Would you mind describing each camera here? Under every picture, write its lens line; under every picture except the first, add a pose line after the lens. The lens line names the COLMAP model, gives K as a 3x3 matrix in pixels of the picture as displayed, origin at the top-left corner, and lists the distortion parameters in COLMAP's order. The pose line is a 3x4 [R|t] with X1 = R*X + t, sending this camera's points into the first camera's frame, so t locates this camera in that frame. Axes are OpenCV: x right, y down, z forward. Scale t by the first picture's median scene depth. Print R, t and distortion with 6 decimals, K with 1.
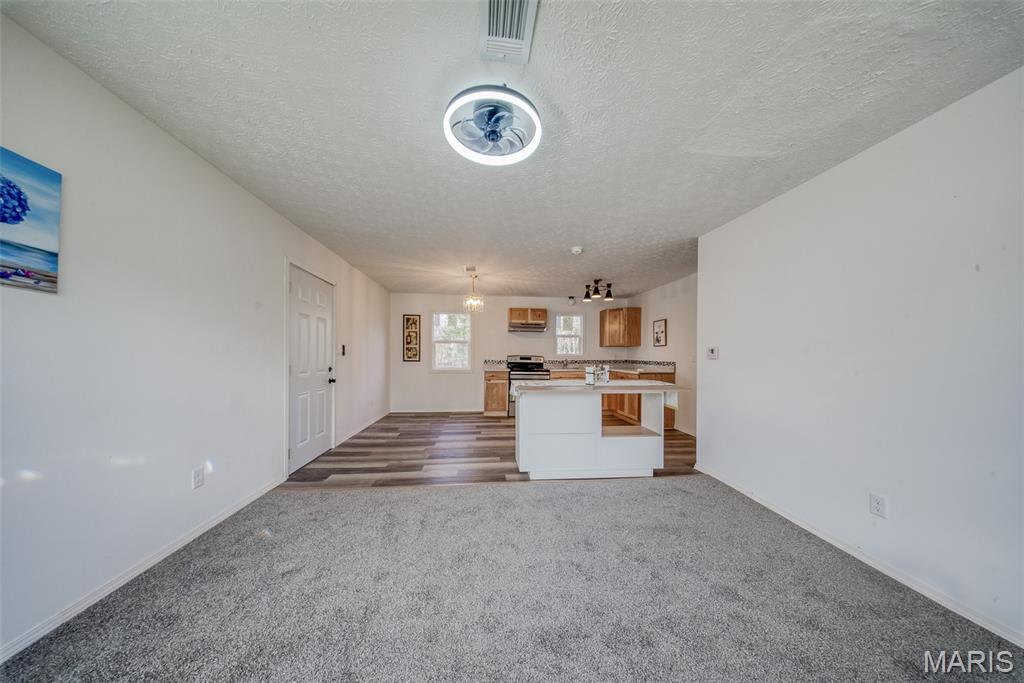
lens RADIAL K [[307.0, 0, 506.8], [0, 307.0, 360.0], [0, 0, 1]] dist [-0.000438, -0.000138]
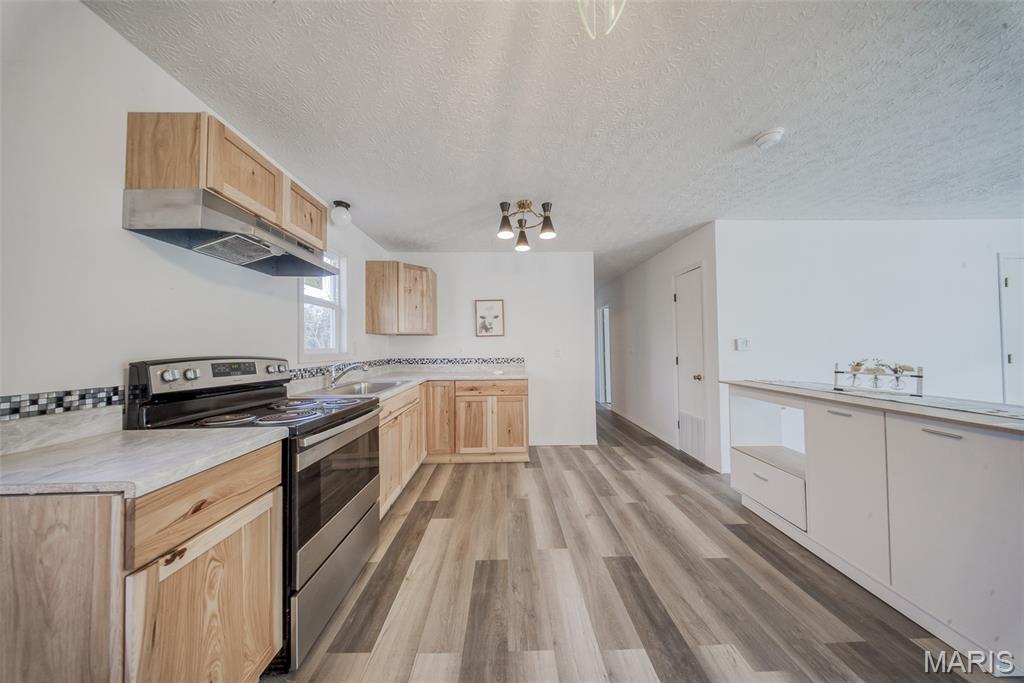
lens RADIAL K [[299.7, 0, 511.2], [0, 299.7, 342.6], [0, 0, 1]] dist [0.000221, -0.000052]
pose [[0.075111, 0.012542, 0.997096, -0.214474], [0.024383, 0.999599, -0.014410, -0.022820], [-0.996877, 0.025395, 0.074775, 1.040109]]
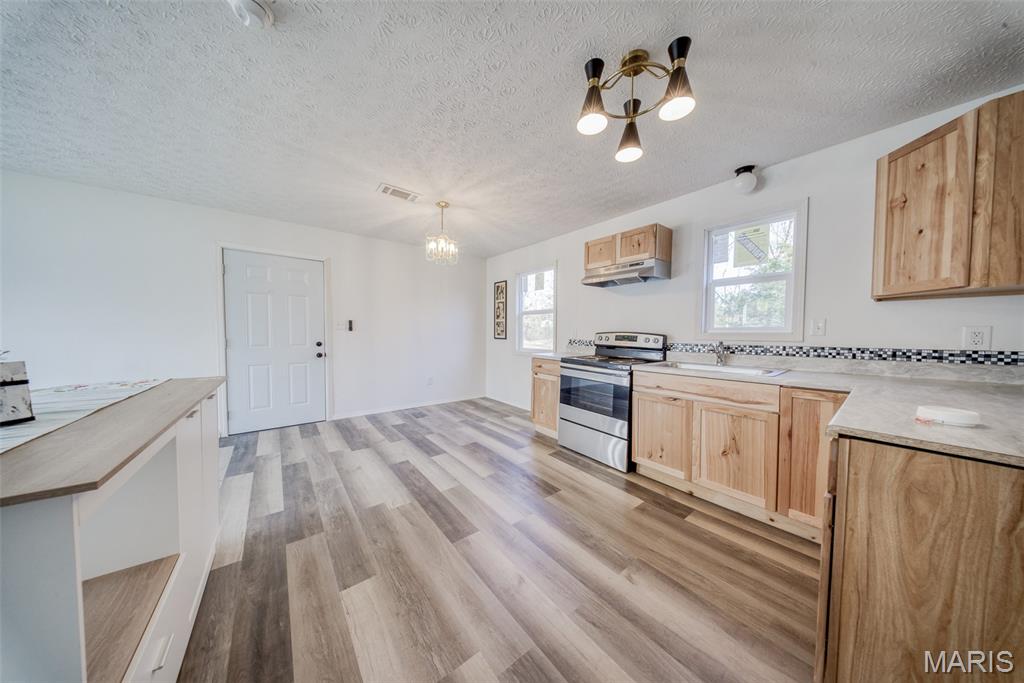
lens RADIAL K [[299.7, 0, 511.2], [0, 299.7, 342.6], [0, 0, 1]] dist [0.000221, -0.000052]
pose [[0.543283, 0.030800, -0.838985, 0.497707], [-0.015371, 0.999524, 0.026740, -0.010282], [0.839409, -0.001631, 0.543498, 0.791200]]
